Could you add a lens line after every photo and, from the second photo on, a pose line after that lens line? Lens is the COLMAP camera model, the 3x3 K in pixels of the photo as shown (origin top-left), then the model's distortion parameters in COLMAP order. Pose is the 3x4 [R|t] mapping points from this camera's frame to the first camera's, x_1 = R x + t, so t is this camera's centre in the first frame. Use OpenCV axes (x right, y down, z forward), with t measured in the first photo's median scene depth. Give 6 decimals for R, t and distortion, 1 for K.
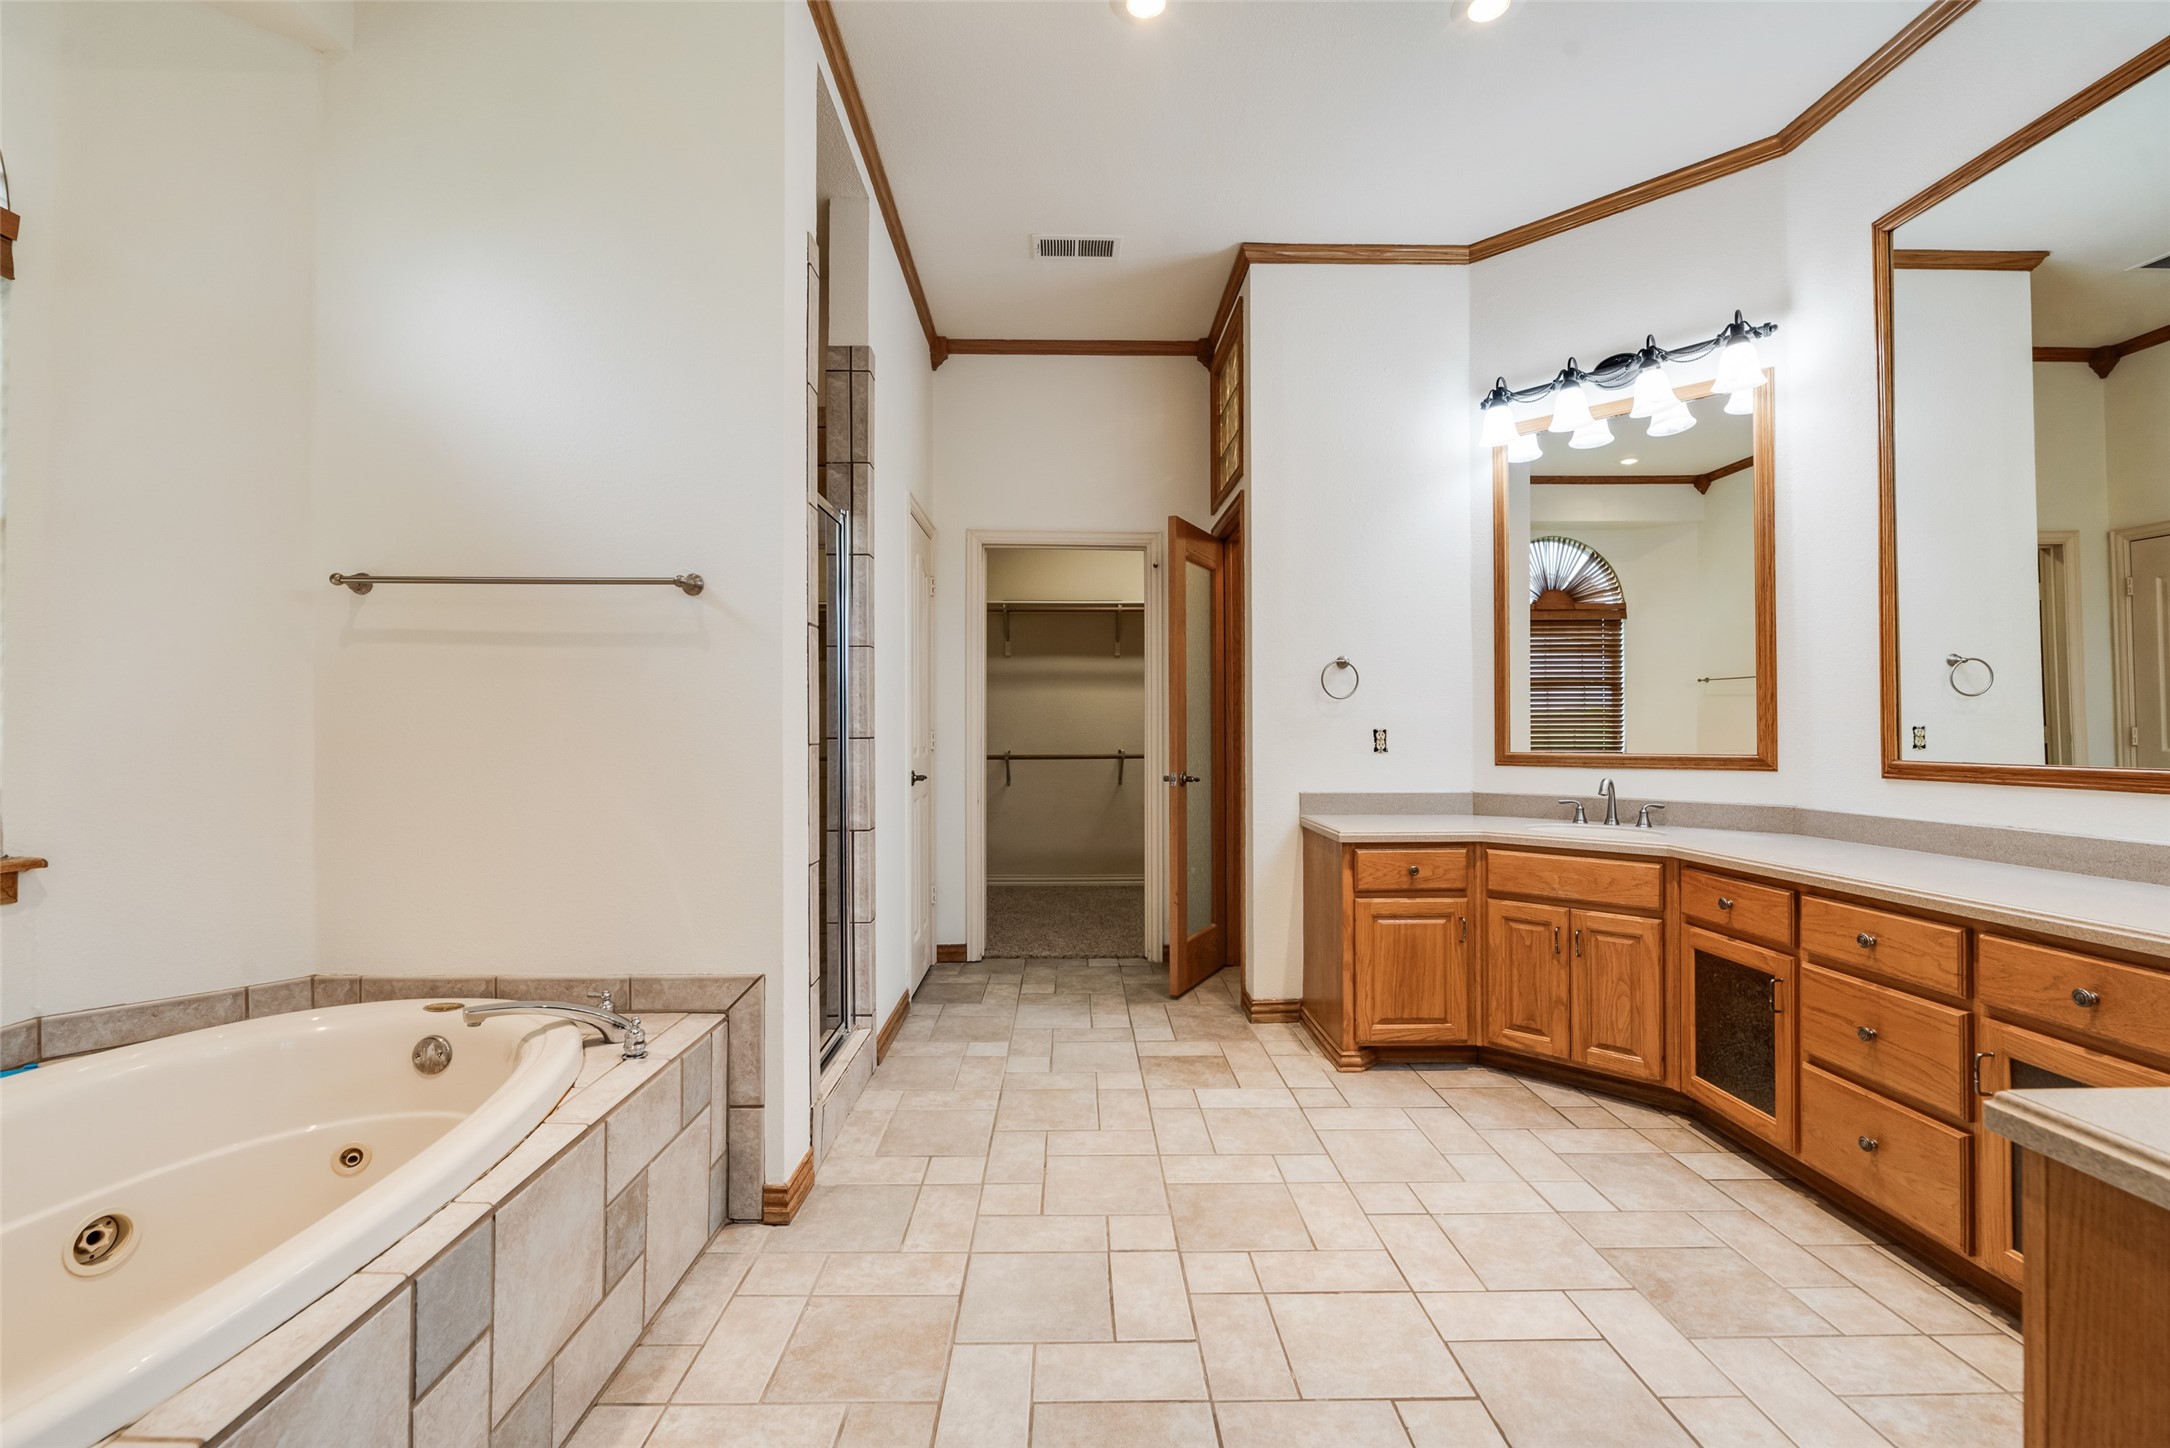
lens RADIAL K [[872.7, 0, 1080.0], [0, 872.7, 723.7], [0, 0, 1]] dist [0.000118, 0.000107]
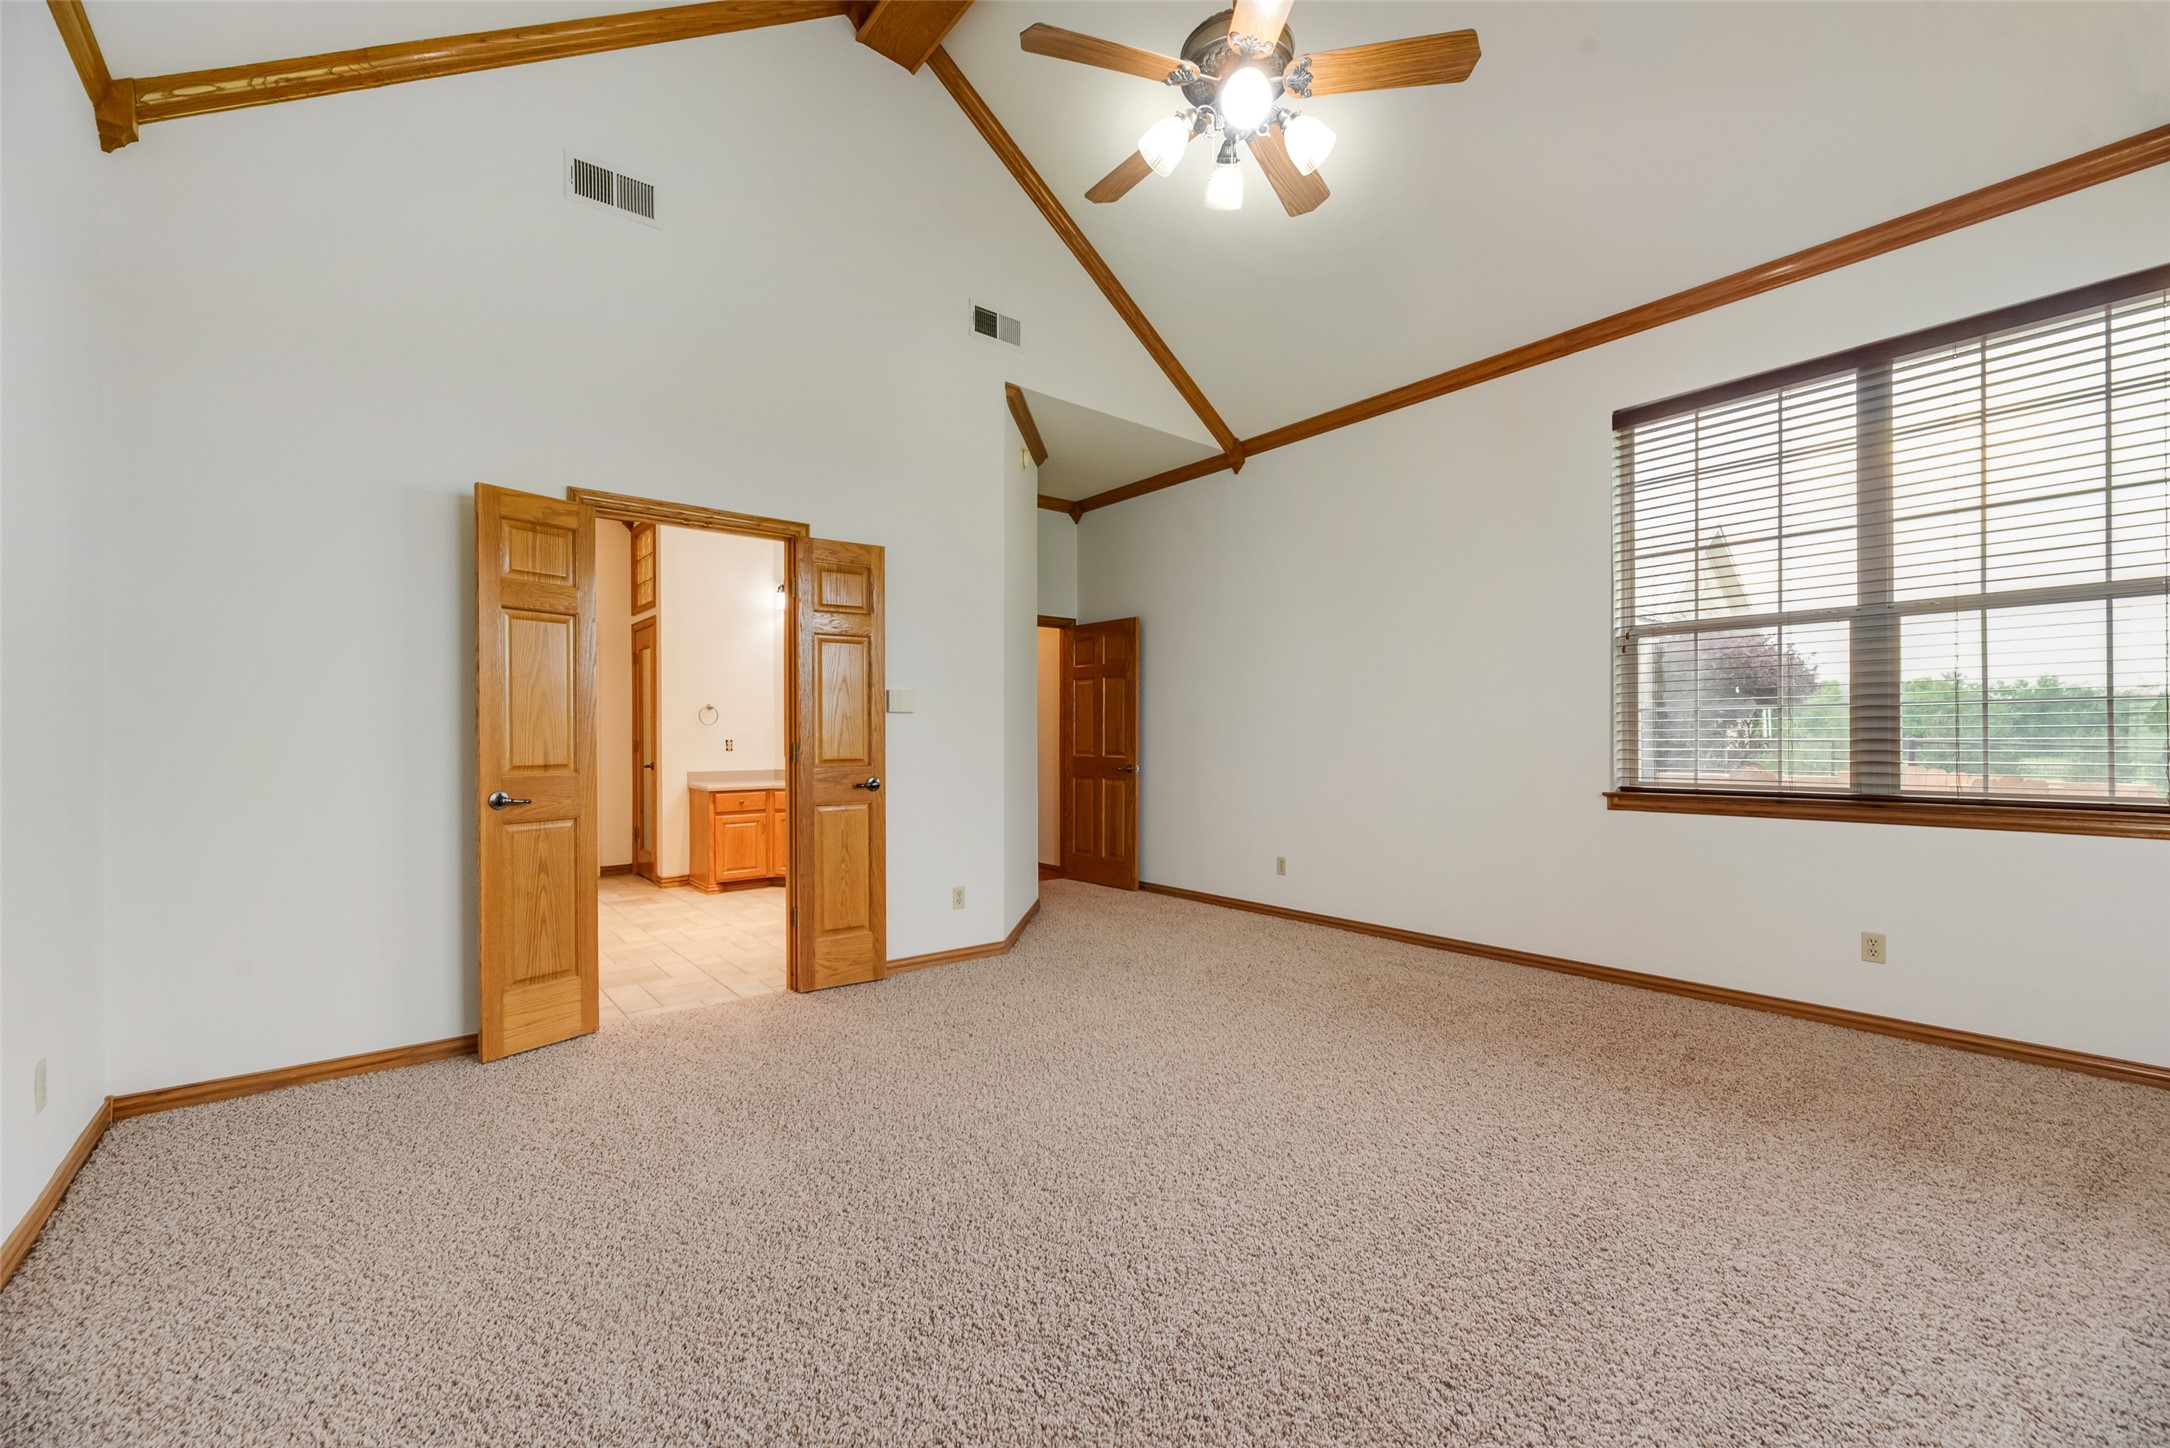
lens RADIAL K [[872.7, 0, 1080.0], [0, 872.7, 723.7], [0, 0, 1]] dist [0.000118, 0.000107]
pose [[0.777911, 0.001594, 0.628372, -0.338459], [0.004391, 0.999959, -0.007973, -0.012922], [-0.628359, 0.008961, 0.777872, -1.241826]]
